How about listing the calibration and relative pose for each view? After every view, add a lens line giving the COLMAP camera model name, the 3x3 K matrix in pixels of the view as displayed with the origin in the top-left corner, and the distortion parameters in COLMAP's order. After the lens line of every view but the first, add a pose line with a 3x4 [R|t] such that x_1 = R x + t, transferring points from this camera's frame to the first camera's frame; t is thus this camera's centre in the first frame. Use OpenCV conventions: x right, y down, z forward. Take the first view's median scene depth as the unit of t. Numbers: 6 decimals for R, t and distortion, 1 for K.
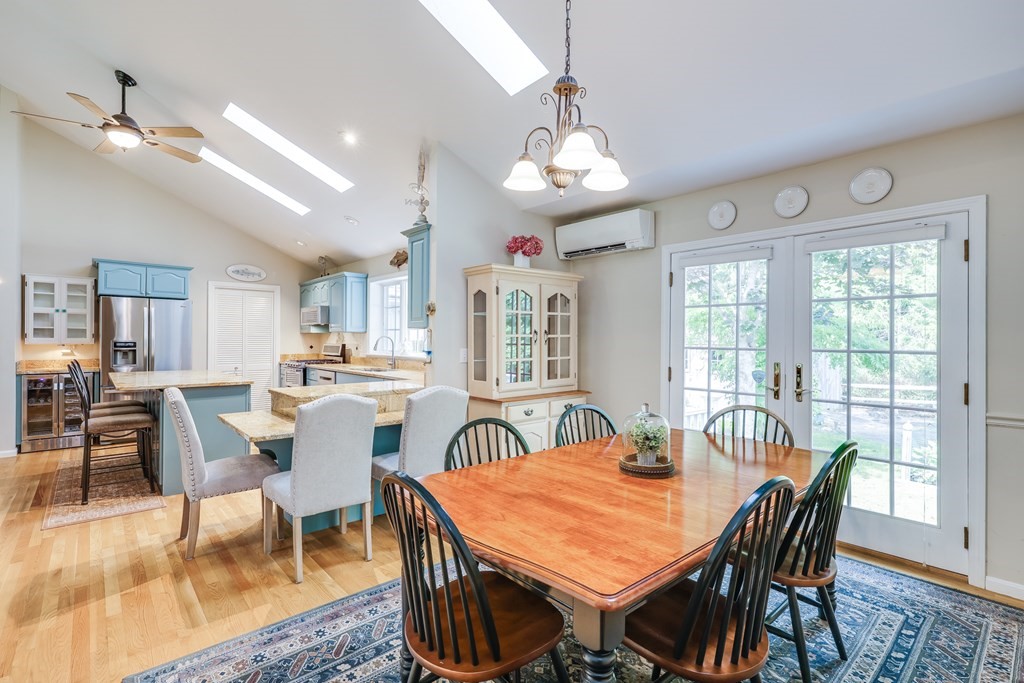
lens RADIAL K [[479.4, 0, 517.4], [0, 479.4, 337.8], [0, 0, 1]] dist [0.002439, -0.001906]
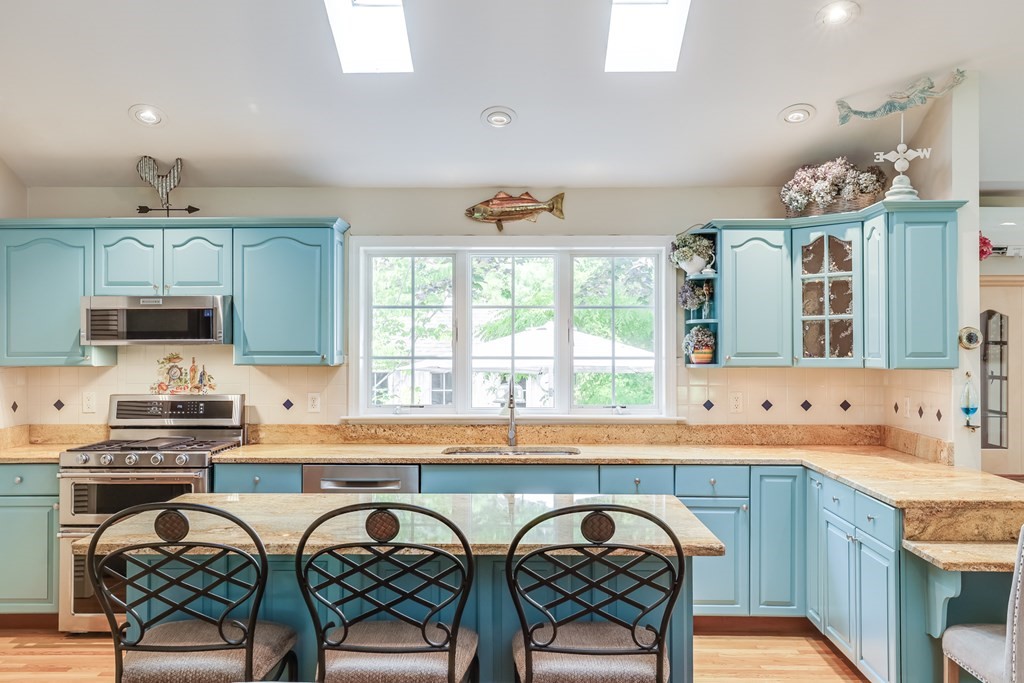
lens RADIAL K [[941.3, 0, 519.5], [0, 941.3, 338.6], [0, 0, 1]] dist [0.015315, 0.000000]
pose [[0.672703, -0.001850, 0.739910, -0.943276], [0.001461, 0.999998, 0.001173, -0.040490], [-0.739911, 0.000292, 0.672705, 0.390662]]
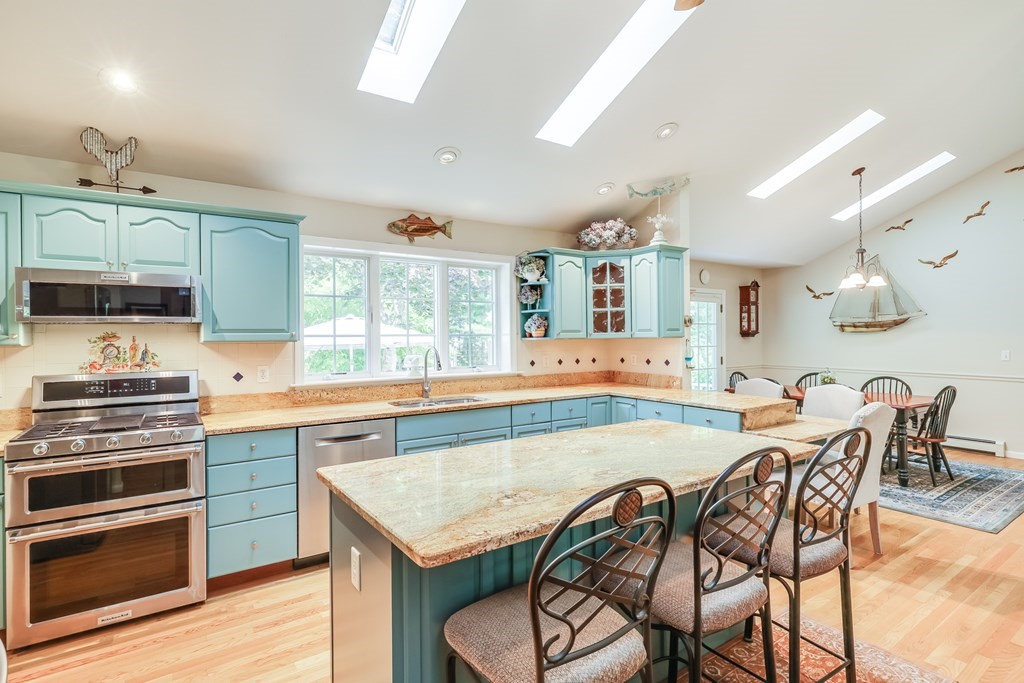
lens RADIAL K [[505.0, 0, 510.0], [0, 505.0, 336.0], [0, 0, 1]] dist [0.004837, -0.001997]
pose [[0.122664, -0.008654, 0.992411, -0.934312], [0.004898, 0.999955, 0.008114, -0.023468], [-0.992436, 0.003866, 0.122701, 0.818814]]
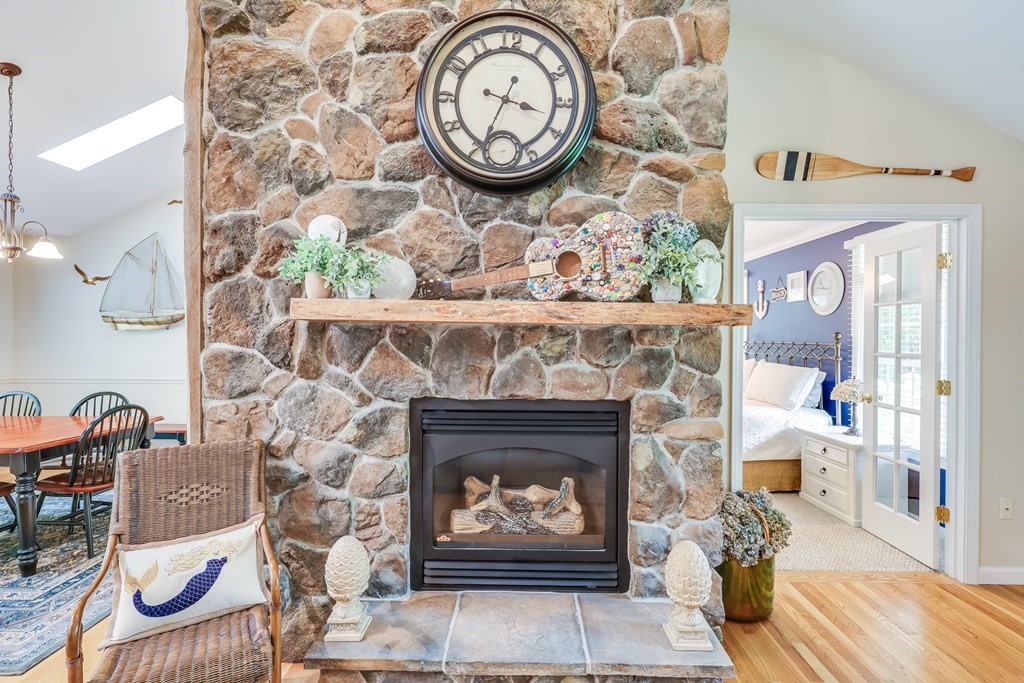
lens RADIAL K [[479.4, 0, 511.7], [0, 479.4, 339.3], [0, 0, 1]] dist [0.002439, -0.001906]
pose [[-0.733388, -0.011157, 0.679719, -0.735198], [-0.006219, 0.999934, 0.009704, -0.016165], [-0.679782, 0.002889, -0.733408, 0.324265]]
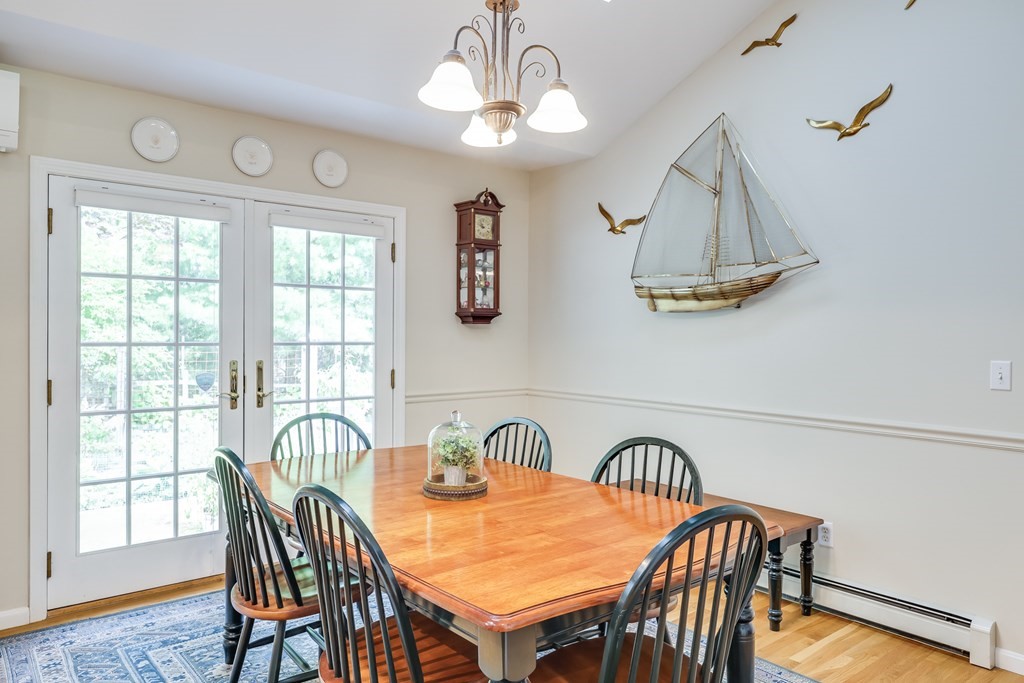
lens RADIAL K [[685.3, 0, 517.4], [0, 685.3, 339.6], [0, 0, 1]] dist [0.002437, 0.001196]
pose [[0.023106, -0.012621, 0.999653, -0.304761], [-0.007513, 0.999890, 0.012798, 0.000224], [-0.999705, -0.007807, 0.023009, 0.294388]]
